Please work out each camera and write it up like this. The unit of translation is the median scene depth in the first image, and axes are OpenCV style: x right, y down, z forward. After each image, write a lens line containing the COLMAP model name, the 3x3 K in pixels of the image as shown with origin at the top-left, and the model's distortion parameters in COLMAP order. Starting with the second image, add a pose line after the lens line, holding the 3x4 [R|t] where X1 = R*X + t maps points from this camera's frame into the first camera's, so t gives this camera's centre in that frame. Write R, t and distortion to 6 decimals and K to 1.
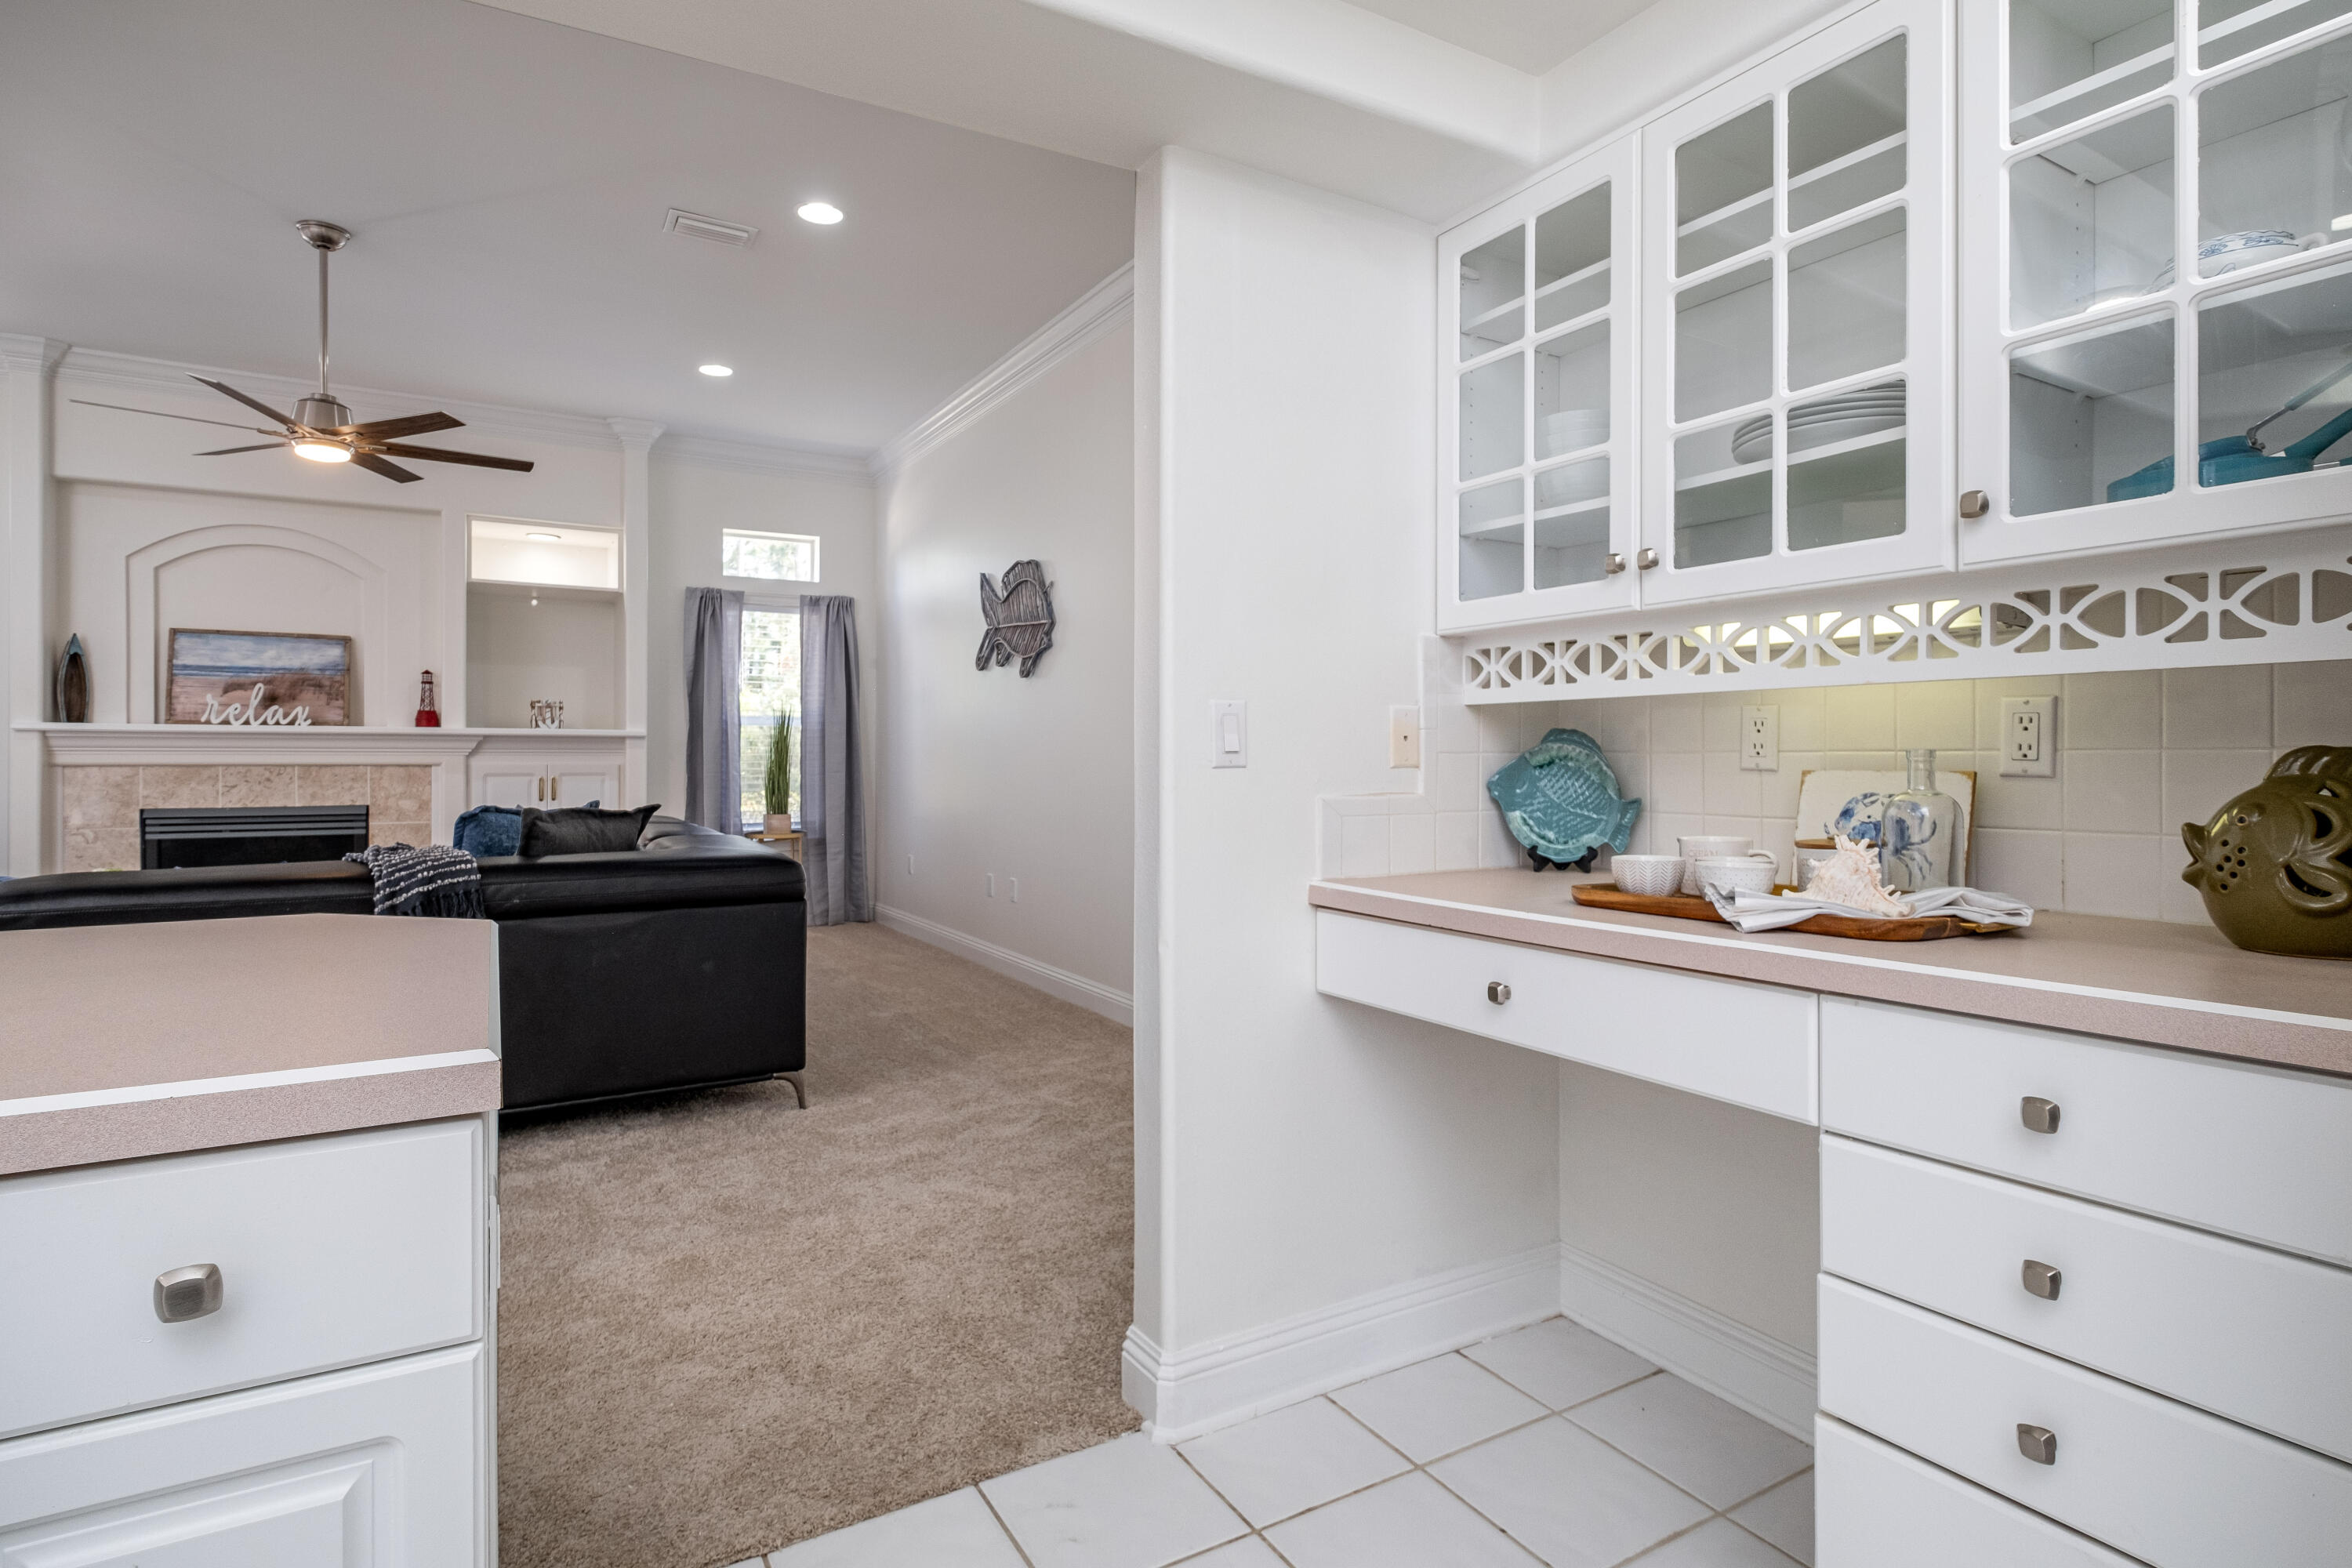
lens RADIAL K [[1196.7, 0, 1176.9], [0, 1196.7, 756.4], [0, 0, 1]] dist [0.004038, 0.000179]
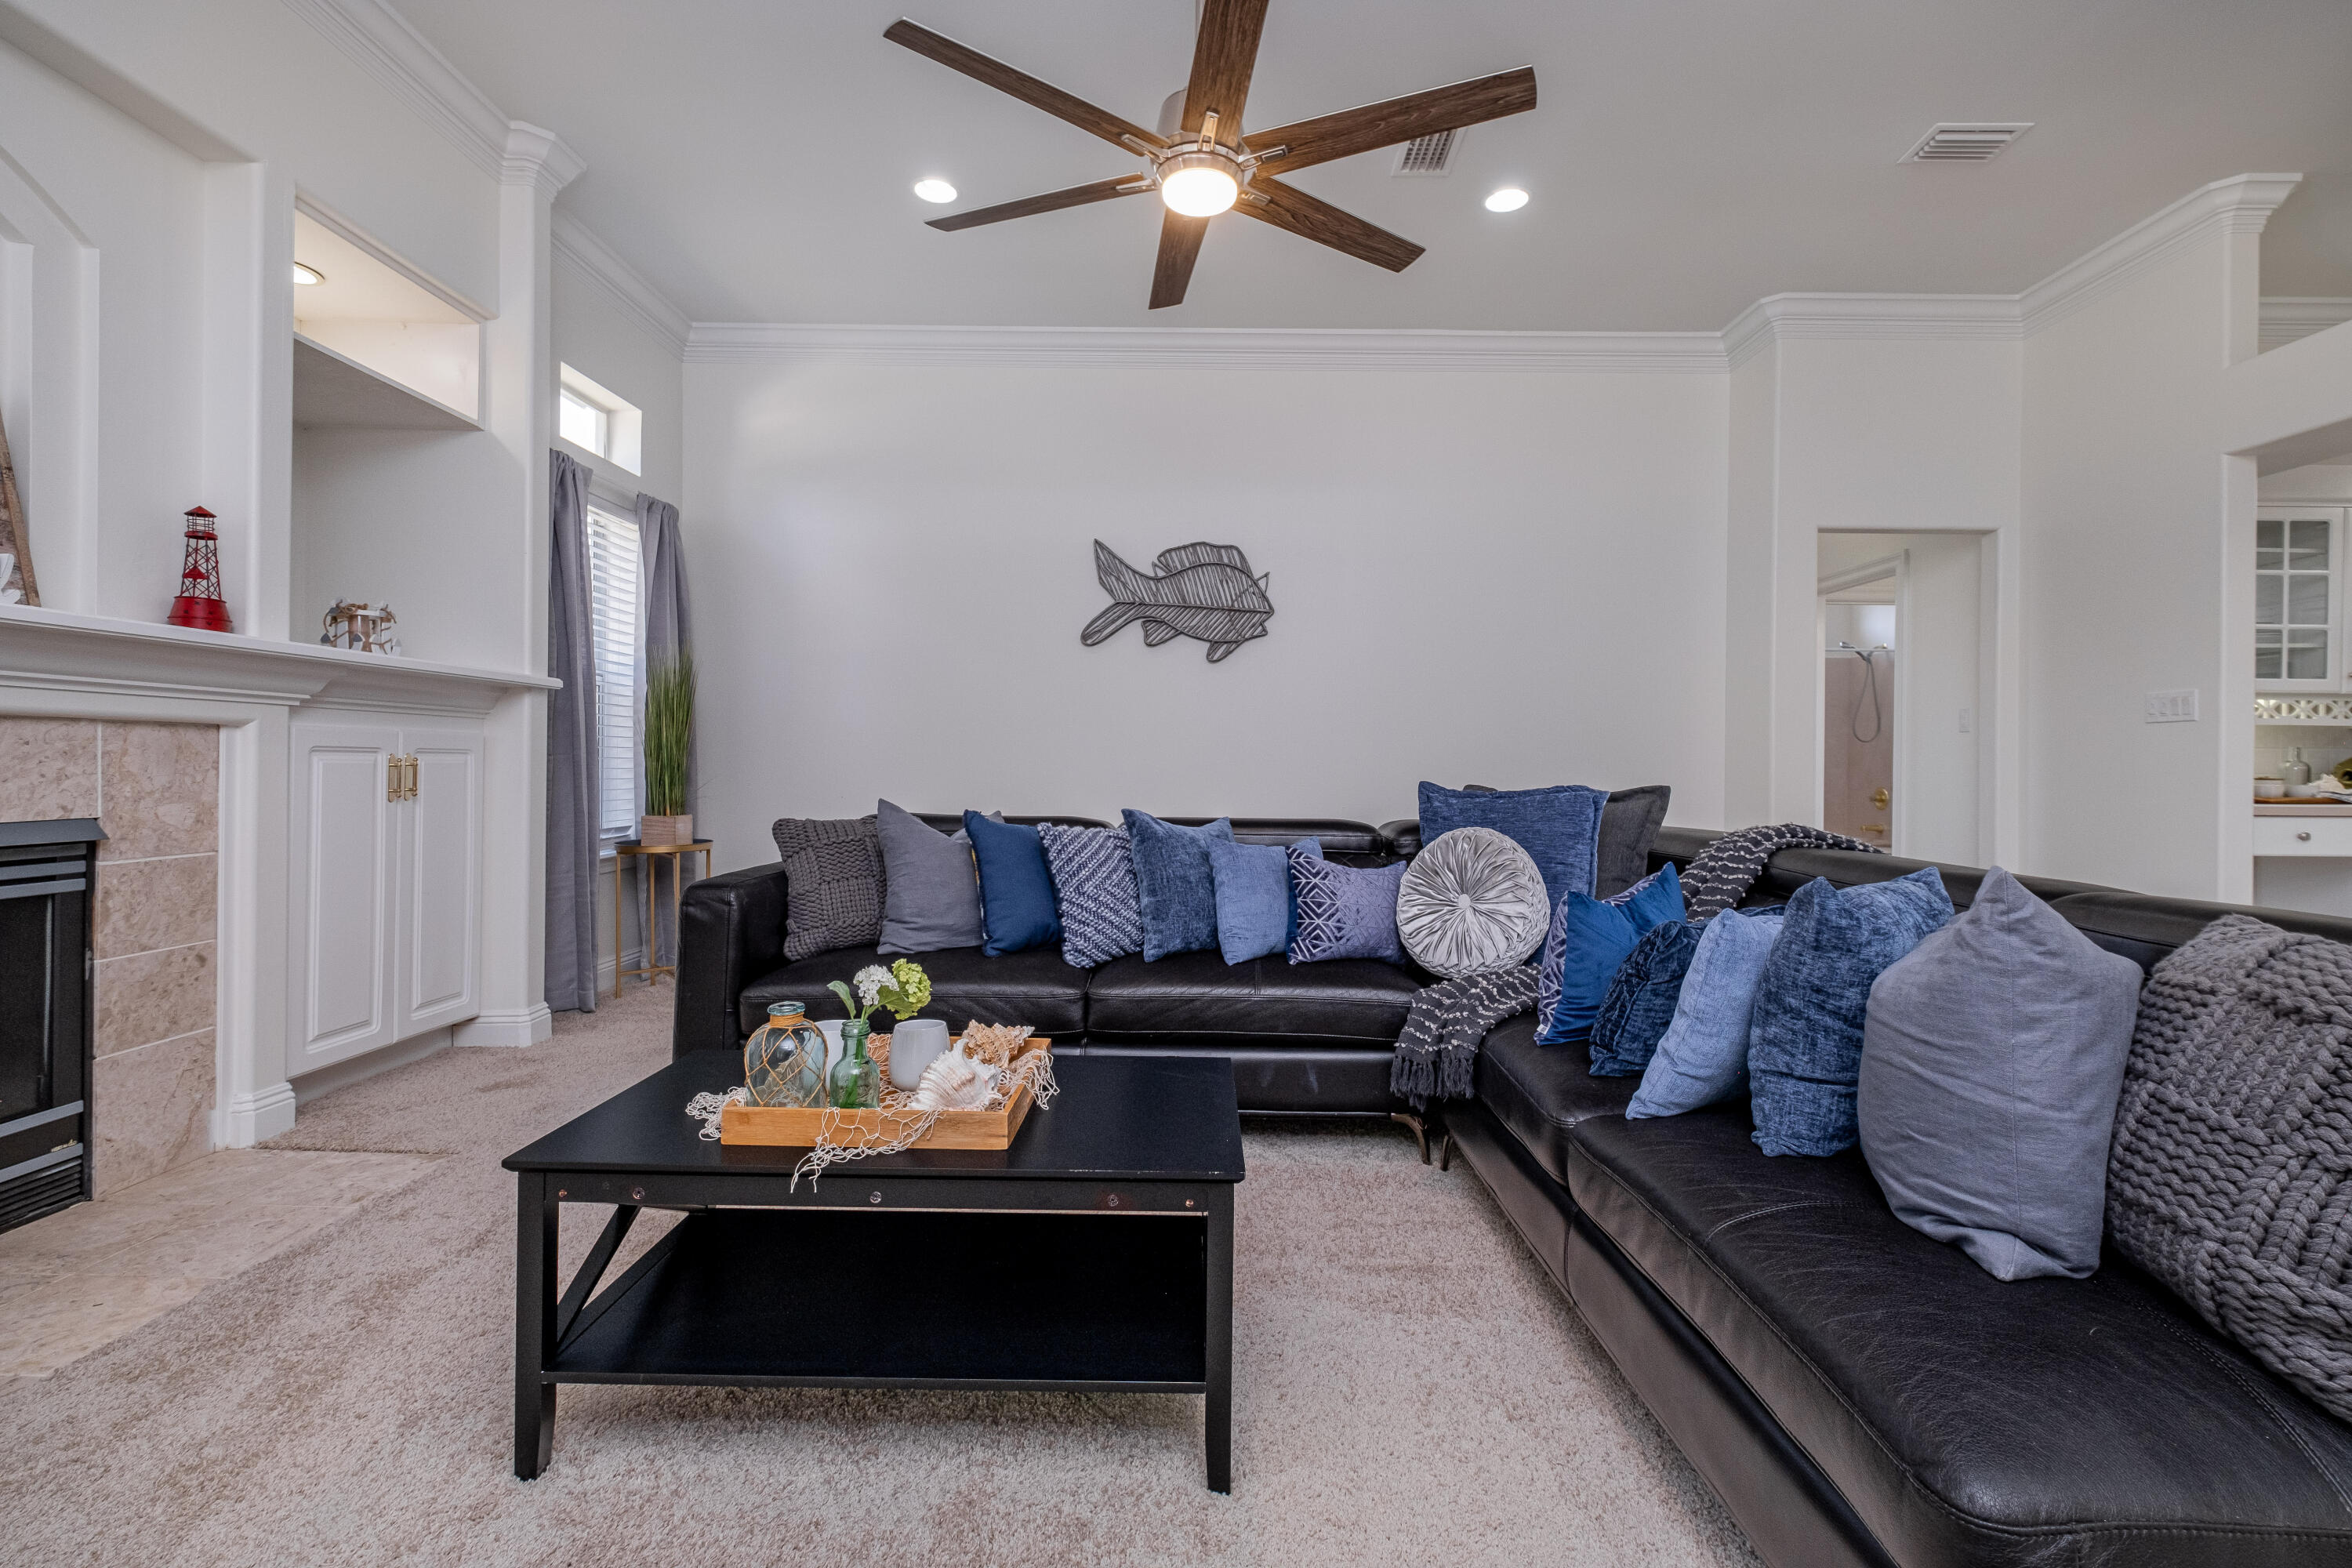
lens RADIAL K [[1038.0, 0, 1187.3], [0, 1038.0, 771.1], [0, 0, 1]] dist [0.000036, -0.001214]
pose [[0.520998, 0.000553, 0.853558, -2.215027], [-0.012319, 0.999901, 0.006871, 0.050933], [-0.853469, -0.014094, 0.520953, 1.434593]]
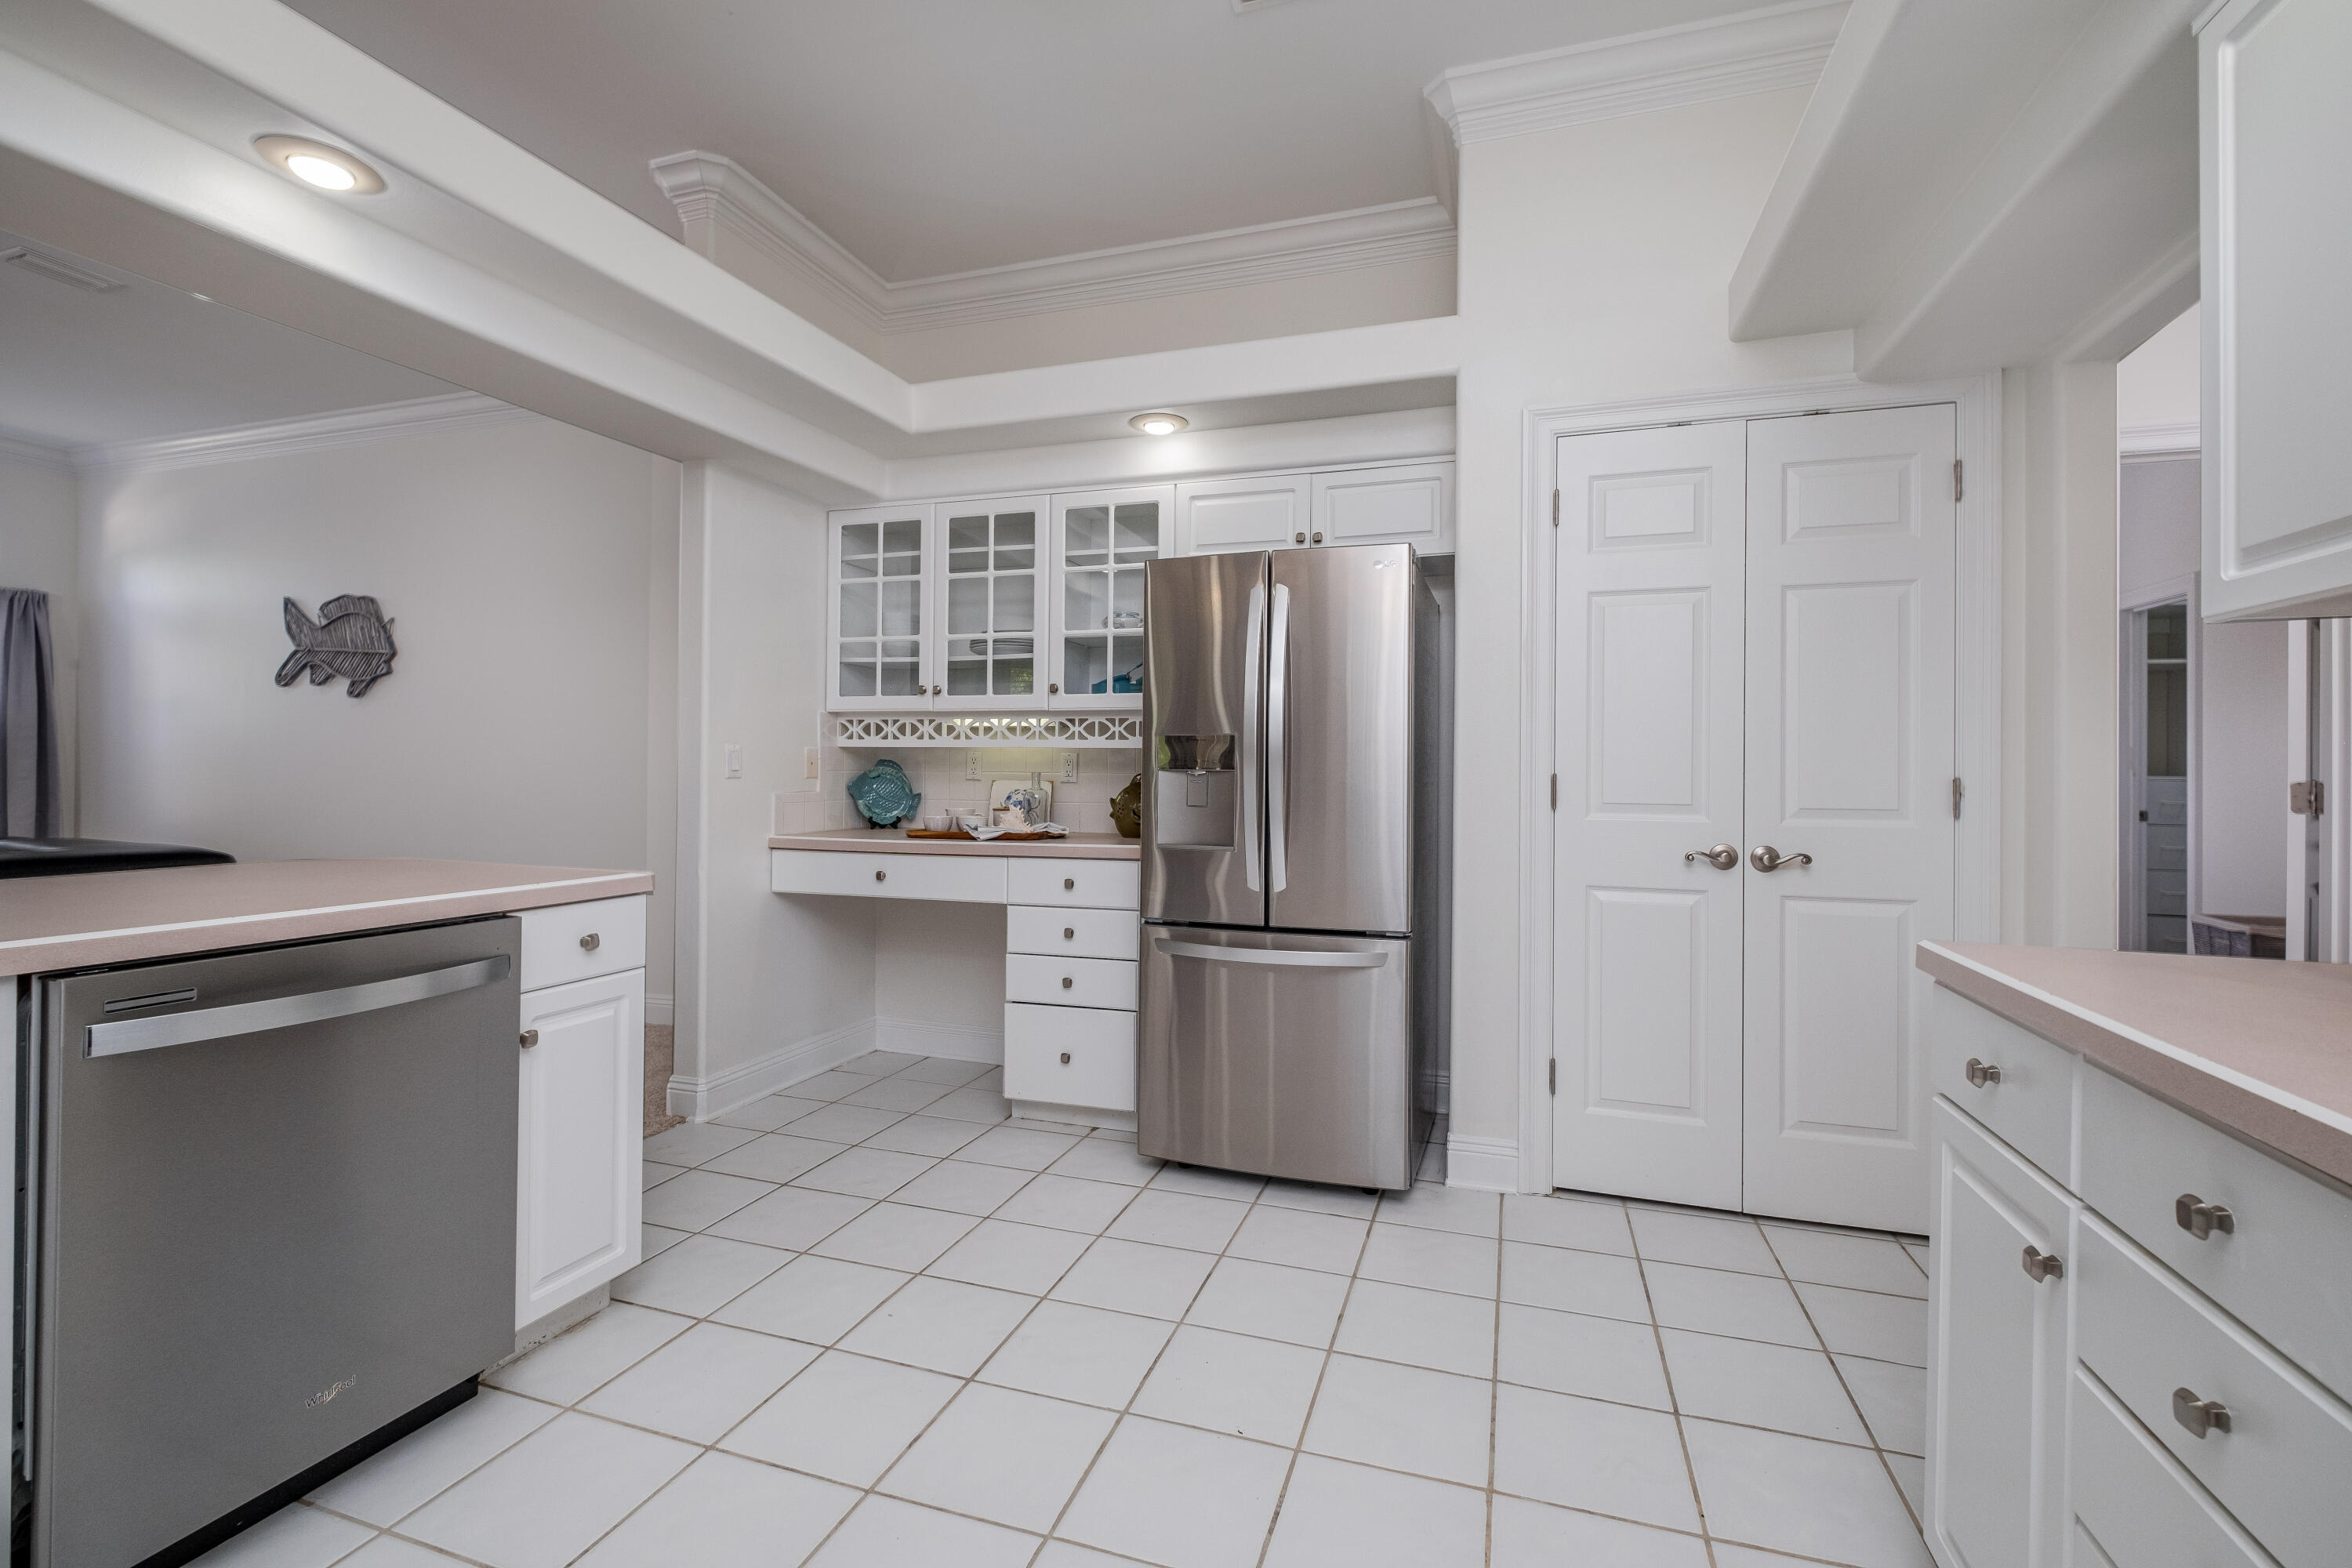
lens RADIAL K [[1038.0, 0, 1187.3], [0, 1038.0, 771.1], [0, 0, 1]] dist [0.000036, -0.001214]
pose [[0.749912, 0.009560, 0.661468, -0.467449], [-0.010741, 0.999940, -0.002275, -0.005288], [-0.661450, -0.005399, 0.749970, -0.681693]]
